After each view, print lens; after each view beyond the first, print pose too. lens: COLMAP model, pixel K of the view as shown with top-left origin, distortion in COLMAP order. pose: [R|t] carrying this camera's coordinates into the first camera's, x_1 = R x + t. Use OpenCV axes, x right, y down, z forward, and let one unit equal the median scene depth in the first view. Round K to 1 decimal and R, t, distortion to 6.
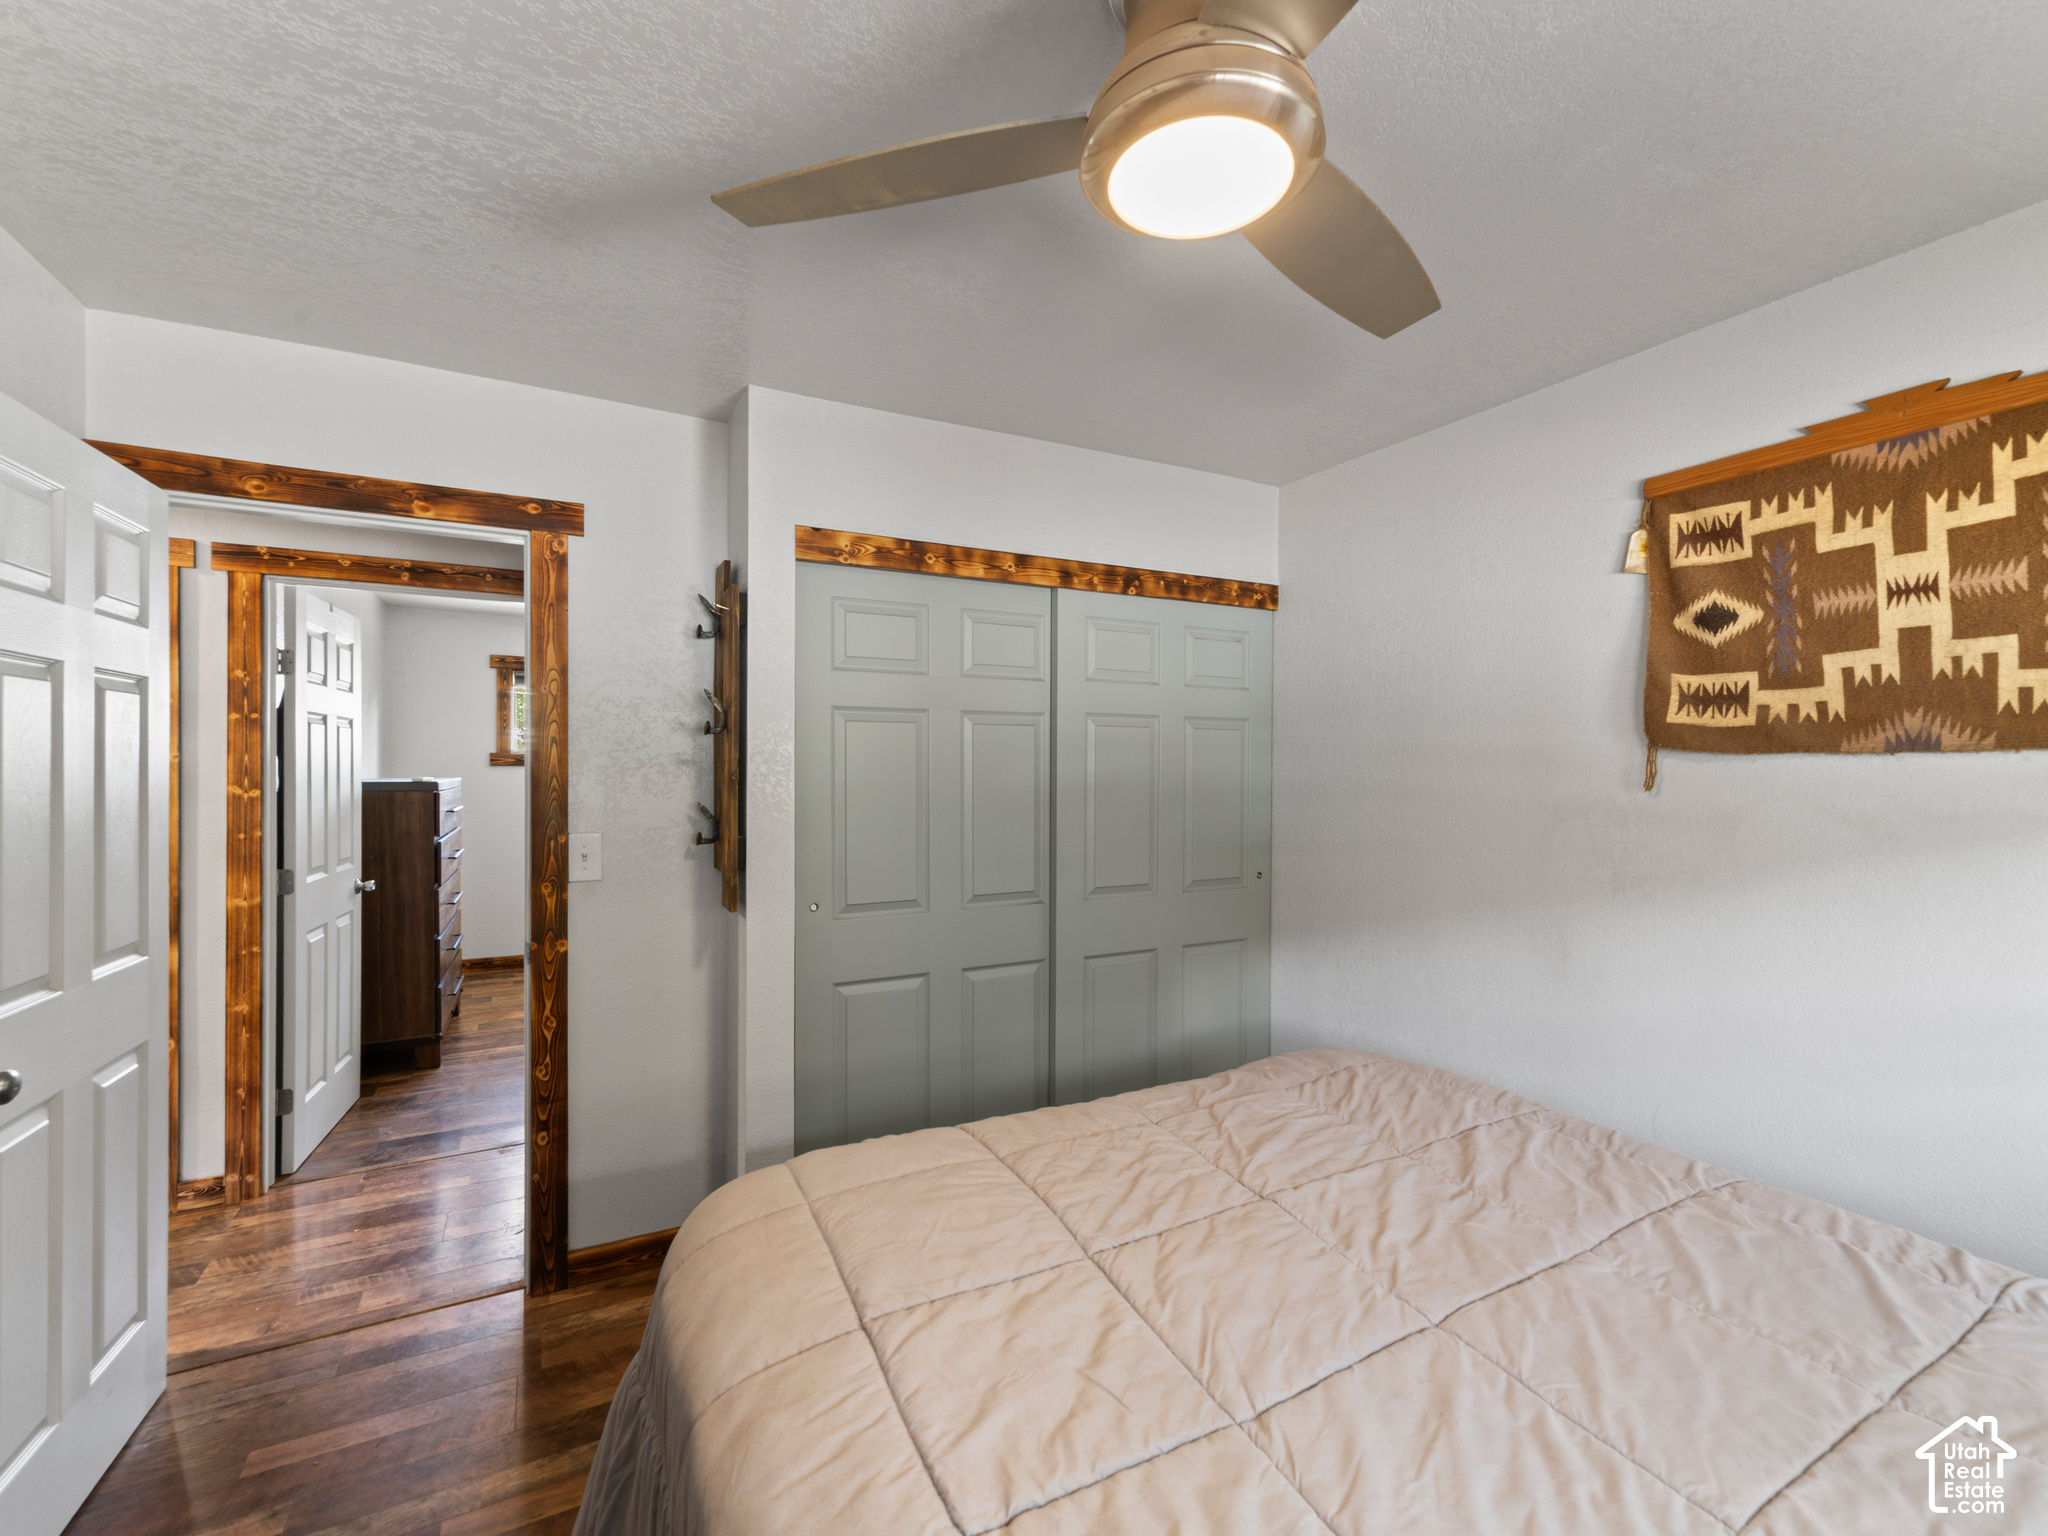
lens RADIAL K [[875.5, 0, 1003.2], [0, 875.5, 765.8], [0, 0, 1]] dist [-0.010184, 0.001815]
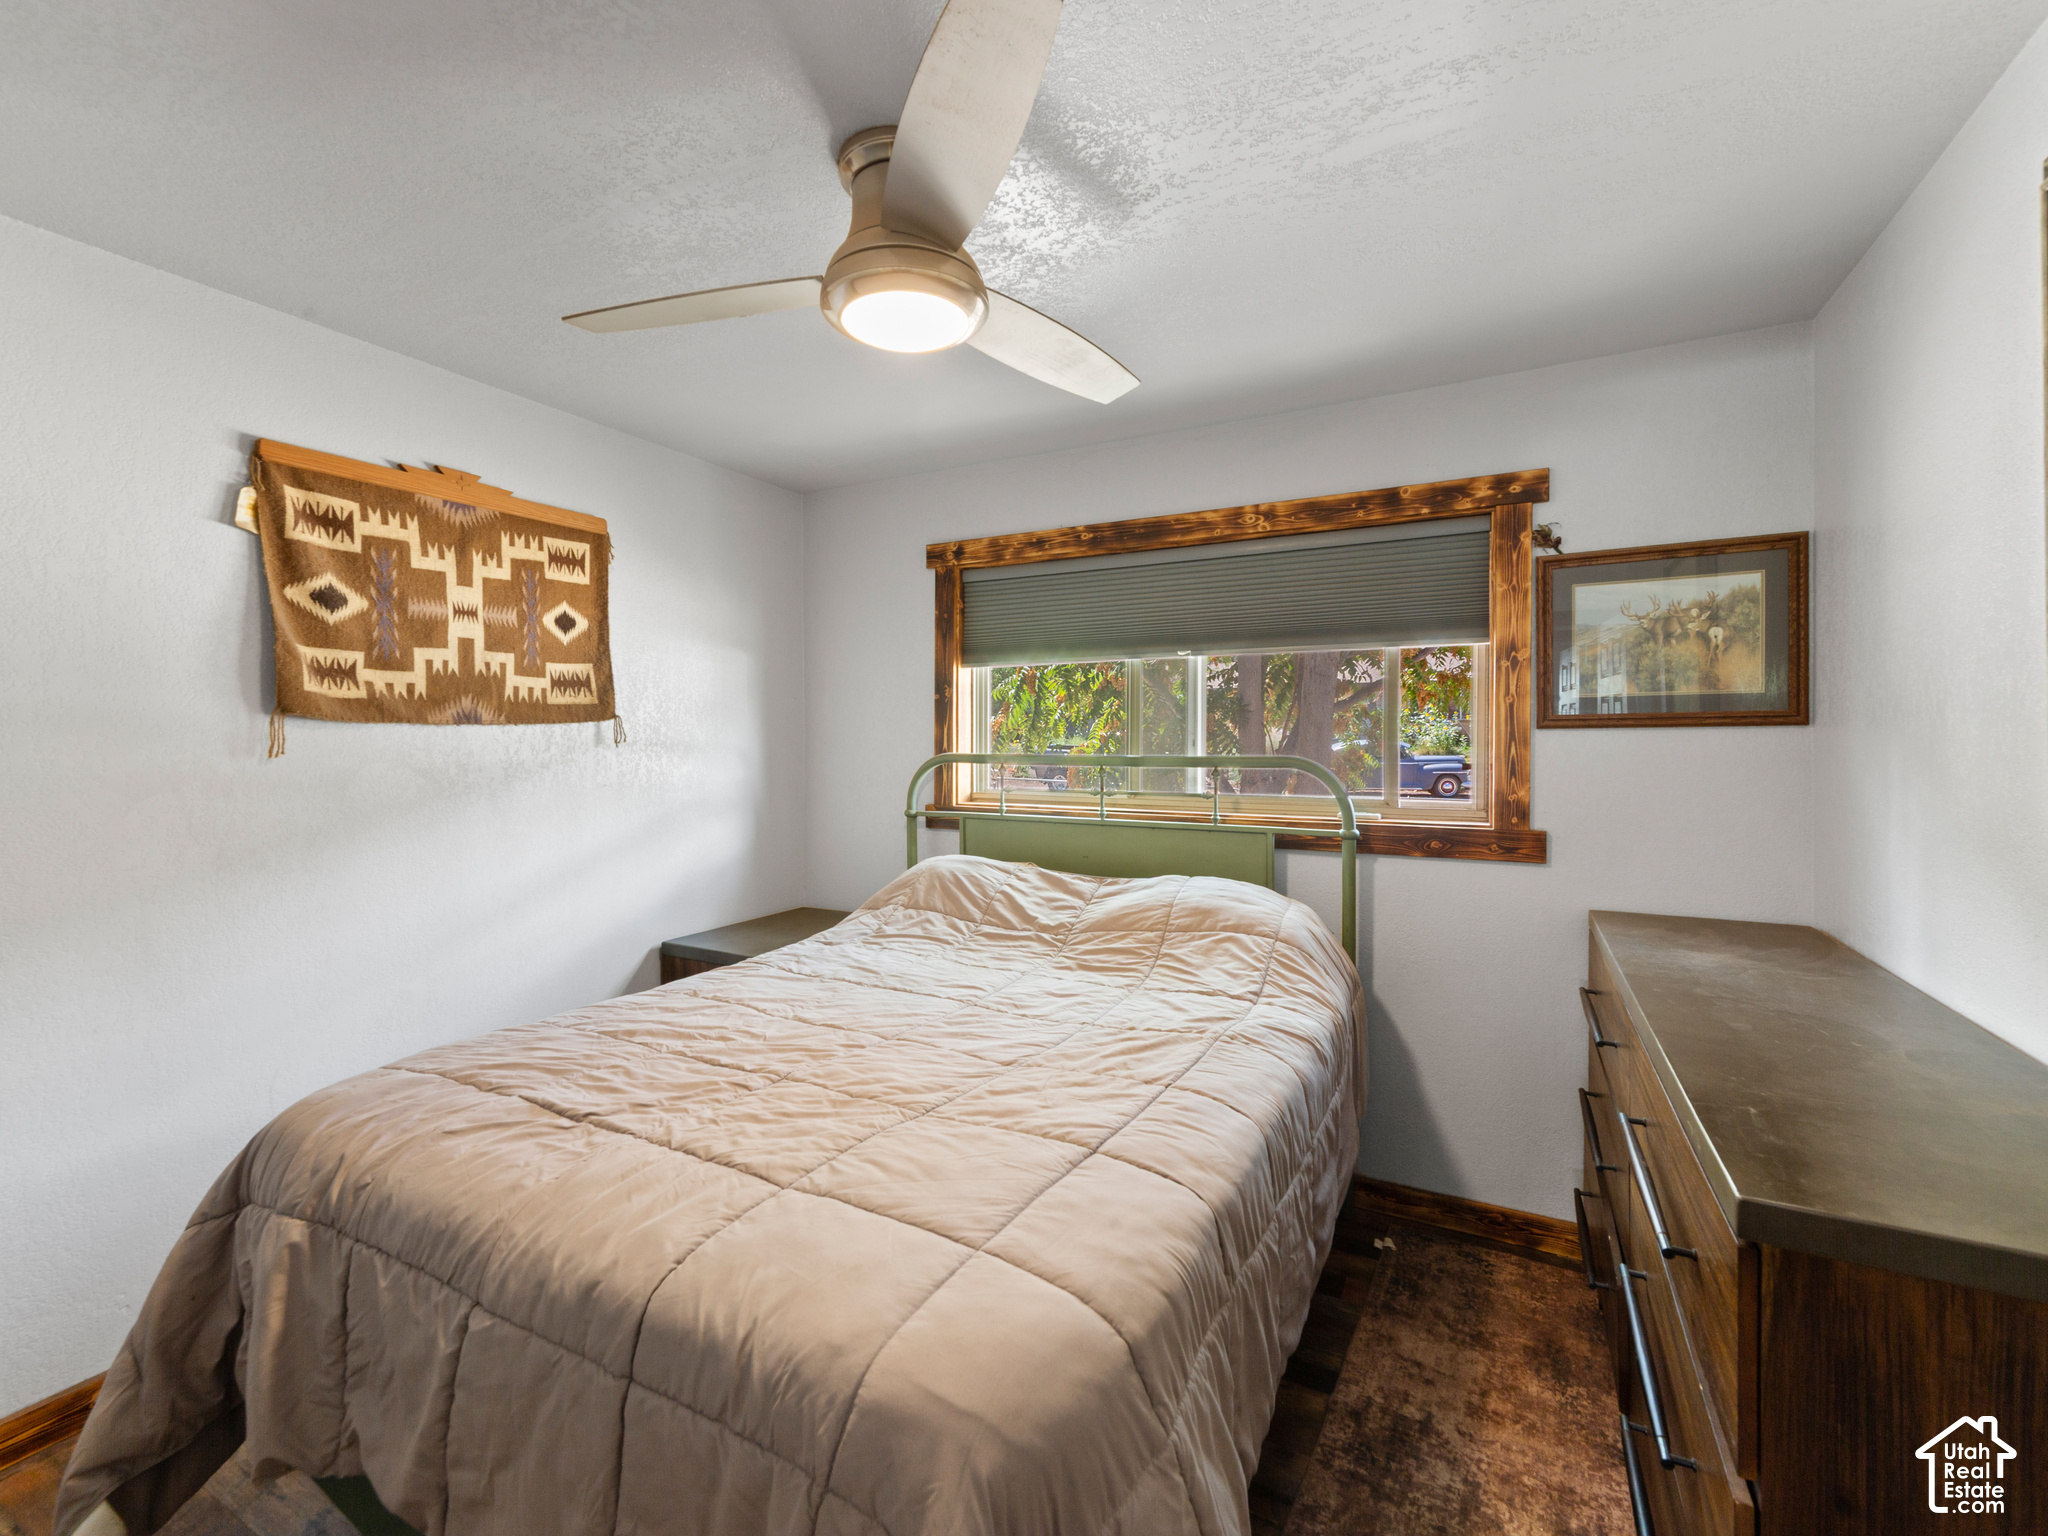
lens RADIAL K [[875.5, 0, 1031.1], [0, 875.5, 740.9], [0, 0, 1]] dist [-0.010184, 0.001815]
pose [[-0.563774, 0.004550, 0.825917, -0.634671], [0.005574, 0.999983, -0.001704, 0.018211], [-0.825910, 0.003643, -0.563790, 0.967807]]
